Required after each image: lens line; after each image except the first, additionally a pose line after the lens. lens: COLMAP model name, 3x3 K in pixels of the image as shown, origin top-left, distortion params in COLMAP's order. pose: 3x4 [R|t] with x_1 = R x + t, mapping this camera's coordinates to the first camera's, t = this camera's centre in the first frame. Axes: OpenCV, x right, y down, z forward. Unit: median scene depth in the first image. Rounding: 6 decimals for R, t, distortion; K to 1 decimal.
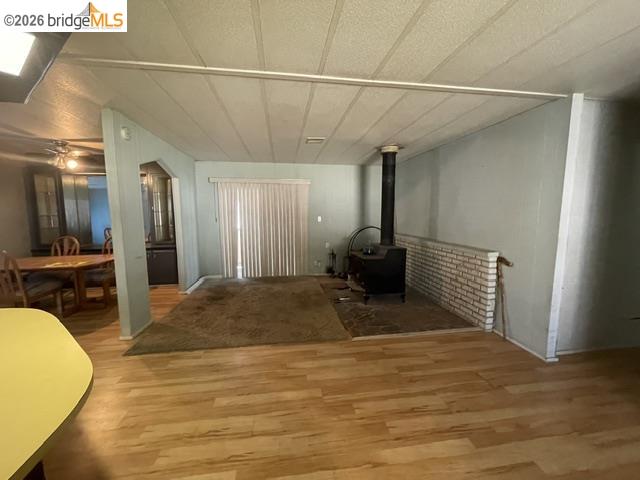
lens RADIAL K [[258.3, 0, 321.3], [0, 258.3, 238.8], [0, 0, 1]] dist [-0.000077, -0.000228]
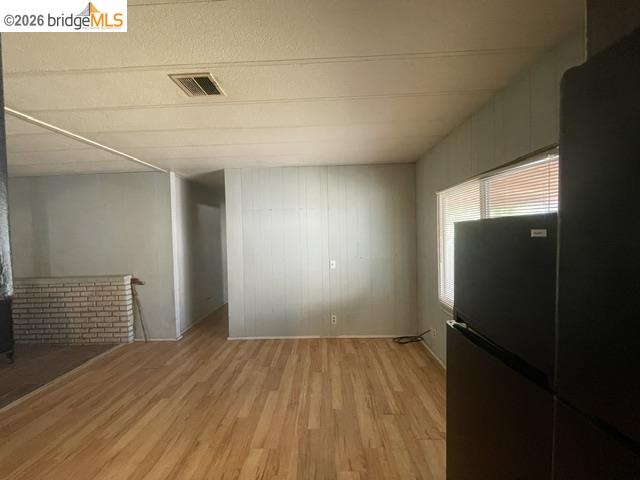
lens RADIAL K [[258.3, 0, 321.3], [0, 258.3, 238.8], [0, 0, 1]] dist [-0.000077, -0.000228]
pose [[0.170660, -0.018896, 0.985149, -0.380675], [0.132126, 0.991225, -0.003876, 0.000908], [-0.976431, 0.130826, 0.171659, -0.134151]]
